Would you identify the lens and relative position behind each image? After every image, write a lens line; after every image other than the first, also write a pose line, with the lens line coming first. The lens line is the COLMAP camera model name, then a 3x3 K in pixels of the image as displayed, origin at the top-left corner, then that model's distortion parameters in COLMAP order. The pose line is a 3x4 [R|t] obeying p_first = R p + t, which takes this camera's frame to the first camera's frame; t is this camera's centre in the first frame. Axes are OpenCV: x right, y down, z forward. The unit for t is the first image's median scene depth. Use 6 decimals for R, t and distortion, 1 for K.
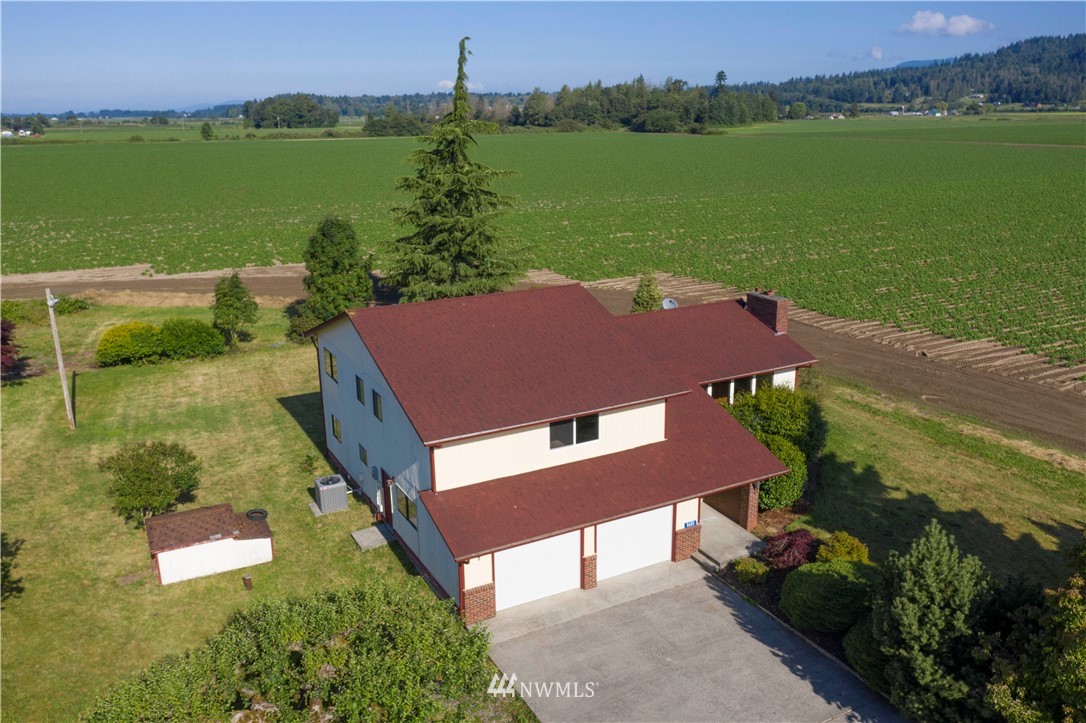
lens RADIAL K [[868.2, 0, 540.1], [0, 868.2, 365.2], [0, 0, 1]] dist [-0.019797, 0.007479]
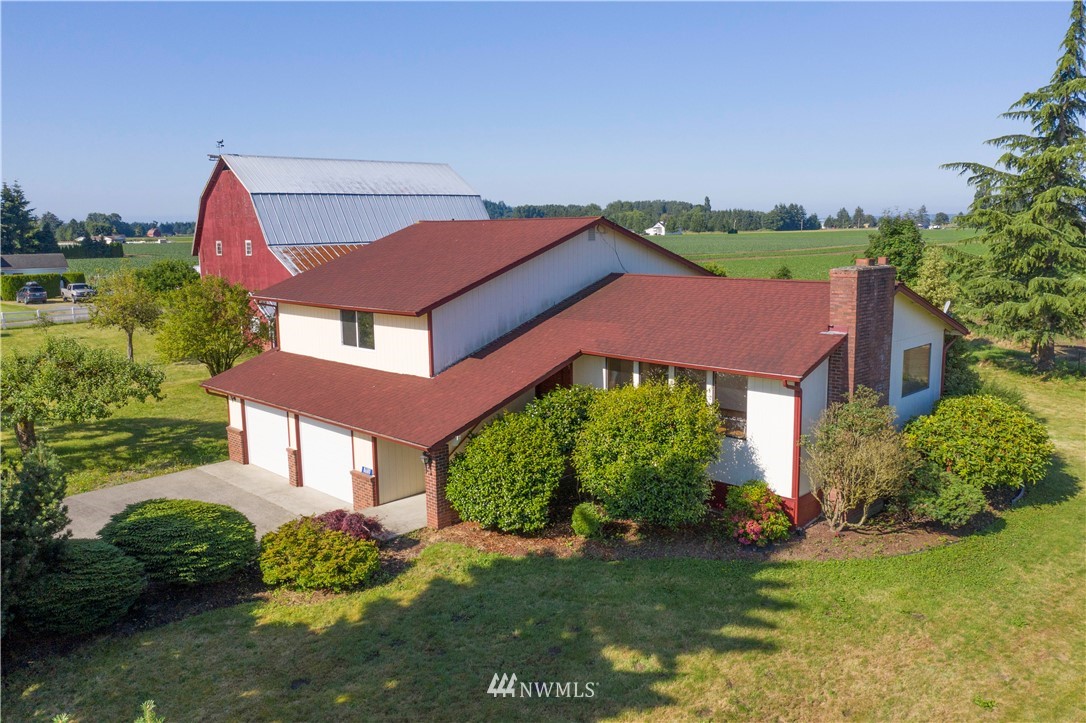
lens RADIAL K [[868.2, 0, 545.2], [0, 868.2, 365.2], [0, 0, 1]] dist [-0.019797, 0.007479]
pose [[0.288436, 0.165682, -0.943056, 0.960148], [-0.264205, 0.960450, 0.087930, -0.025349], [0.920326, 0.223798, 0.320803, 0.869217]]
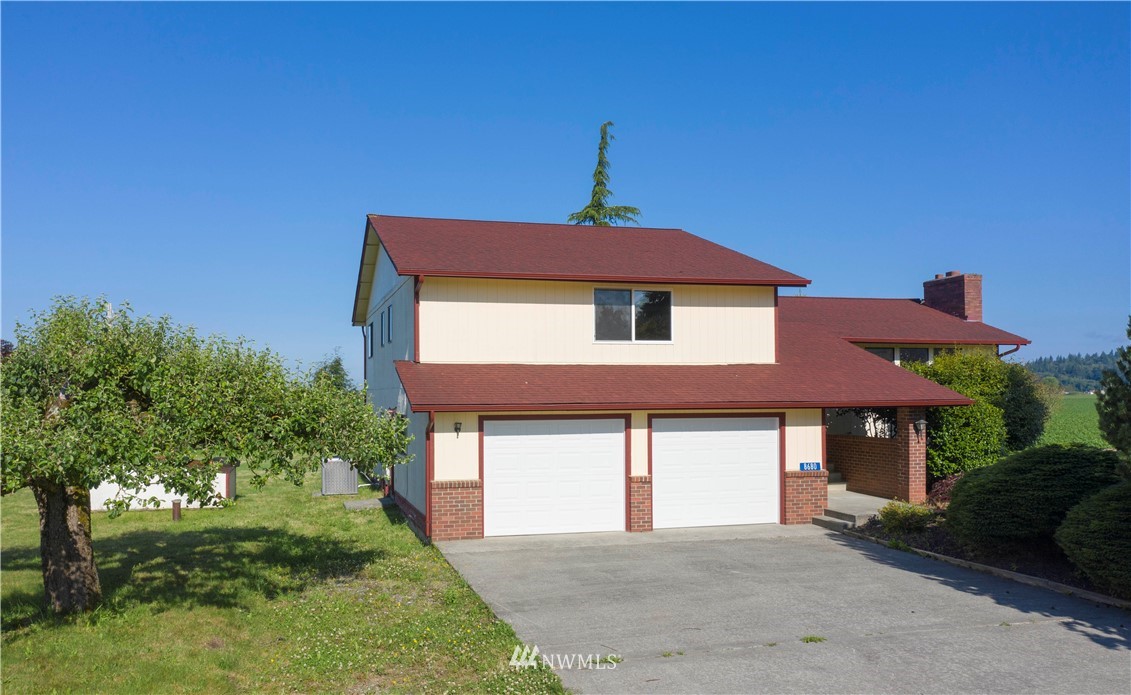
lens RADIAL K [[938.3, 0, 553.5], [0, 938.3, 401.3], [0, 0, 1]] dist [-0.027442, 0.006943]
pose [[0.977207, 0.009401, -0.212081, 0.133543], [-0.068930, 0.958941, -0.275102, 0.341384], [0.200787, 0.283450, 0.937732, 0.290871]]
